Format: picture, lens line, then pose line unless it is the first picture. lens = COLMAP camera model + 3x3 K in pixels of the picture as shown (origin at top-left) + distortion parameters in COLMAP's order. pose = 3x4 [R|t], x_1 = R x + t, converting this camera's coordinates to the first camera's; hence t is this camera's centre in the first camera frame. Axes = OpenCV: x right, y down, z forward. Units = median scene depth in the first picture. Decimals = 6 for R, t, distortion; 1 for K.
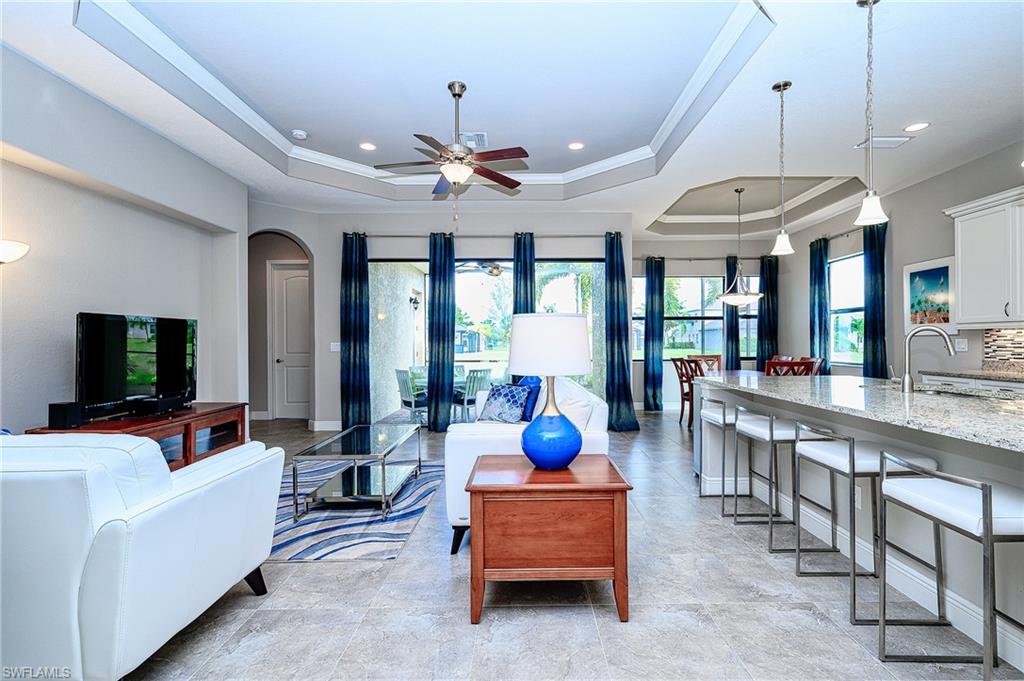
lens RADIAL K [[464.3, 0, 544.2], [0, 464.3, 340.5], [0, 0, 1]] dist [0.001863, -0.000706]
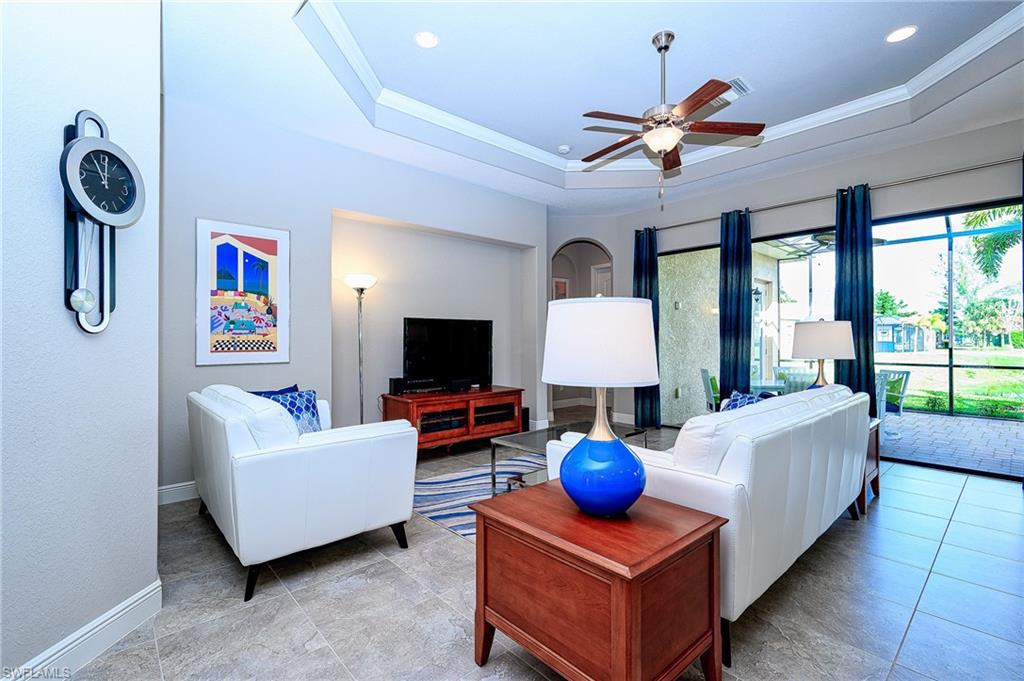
lens RADIAL K [[464.3, 0, 532.9], [0, 464.3, 335.0], [0, 0, 1]] dist [0.001863, -0.000706]
pose [[0.656188, -0.003048, -0.754591, 0.227023], [0.000282, 0.999993, -0.003795, 0.000161], [0.754598, 0.002277, 0.656184, 0.201547]]
